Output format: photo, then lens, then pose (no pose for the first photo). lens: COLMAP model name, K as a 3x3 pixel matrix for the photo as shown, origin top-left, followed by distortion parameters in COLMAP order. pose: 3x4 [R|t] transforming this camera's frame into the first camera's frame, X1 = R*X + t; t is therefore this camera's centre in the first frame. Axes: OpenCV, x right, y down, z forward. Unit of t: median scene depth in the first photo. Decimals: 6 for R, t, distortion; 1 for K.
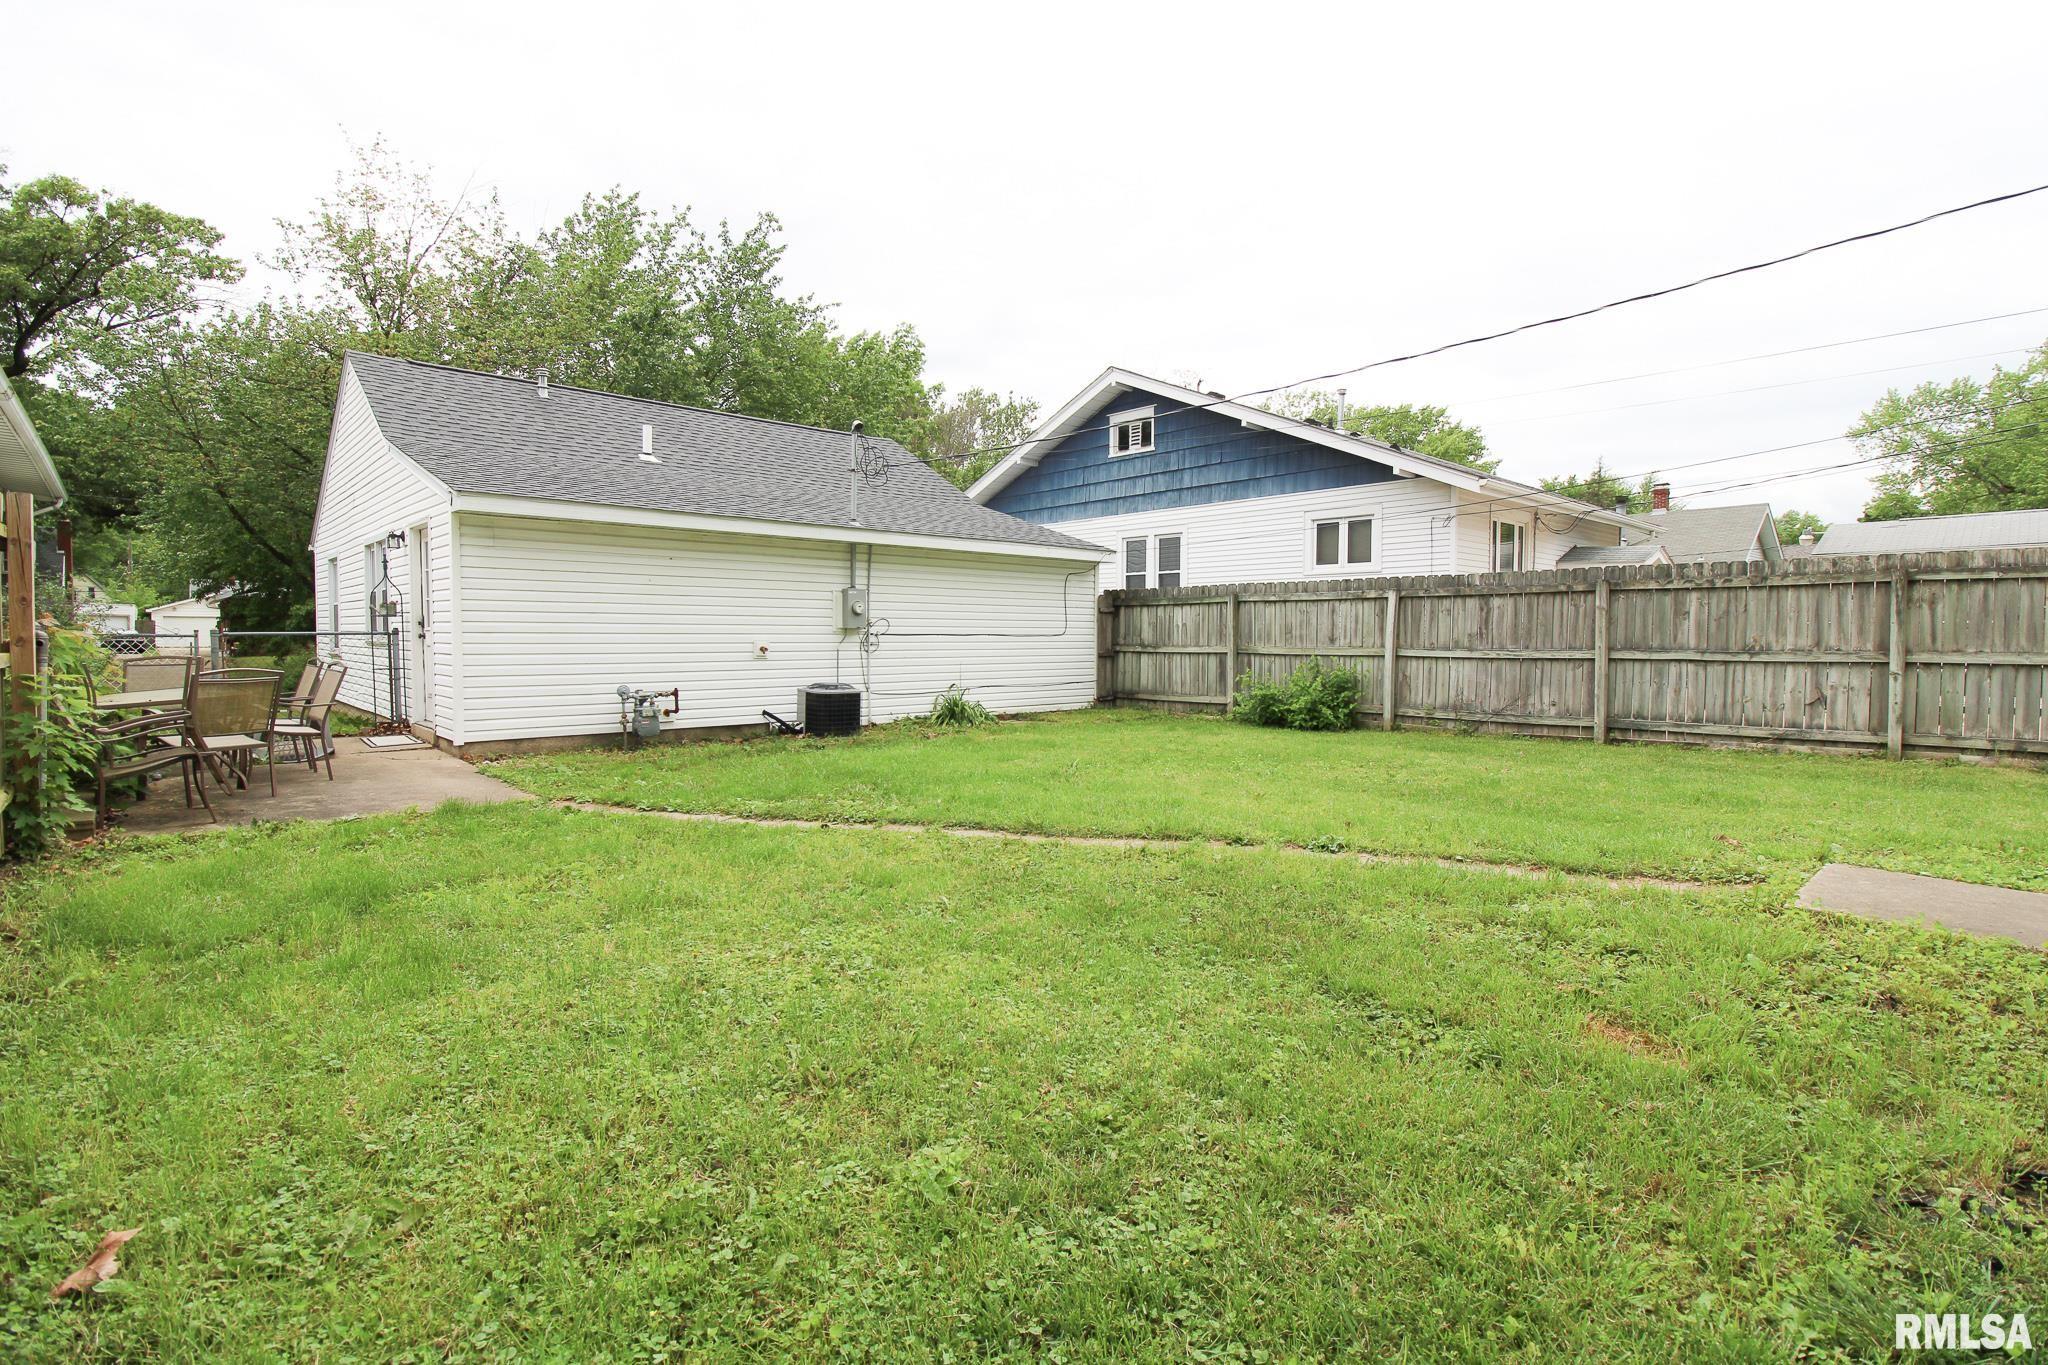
lens RADIAL K [[960.7, 0, 1027.7], [0, 960.7, 663.0], [0, 0, 1]] dist [-0.001275, -0.000478]
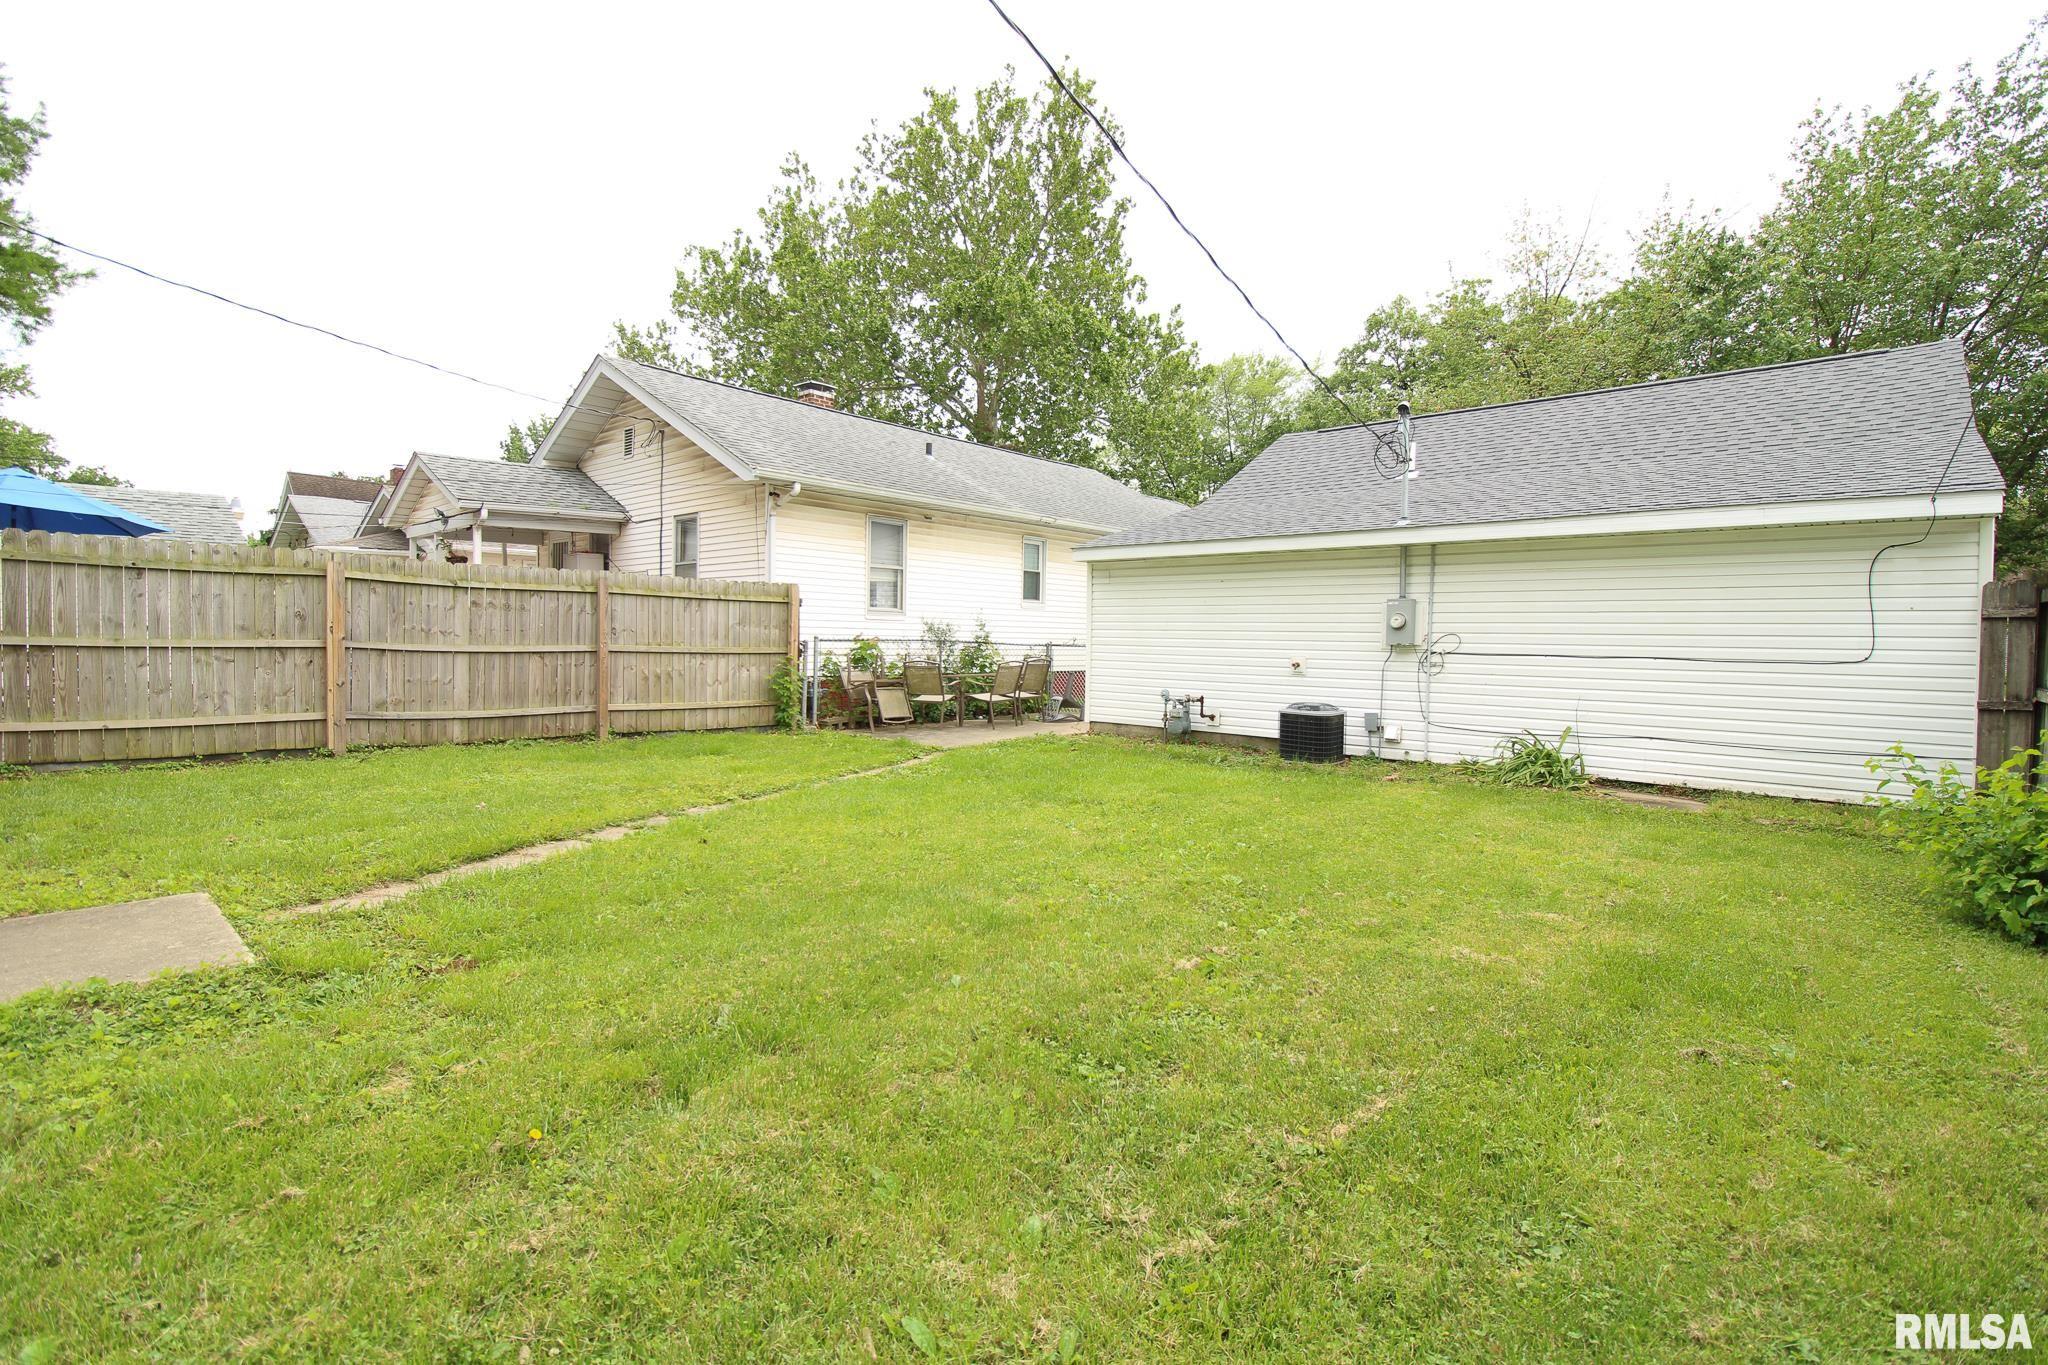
lens RADIAL K [[960.7, 0, 1027.7], [0, 960.7, 663.0], [0, 0, 1]] dist [-0.001275, -0.000478]
pose [[0.078689, 0.018984, -0.996718, 1.669324], [-0.050880, 0.998592, 0.015002, -0.042443], [0.995600, 0.049532, 0.079544, 1.566646]]
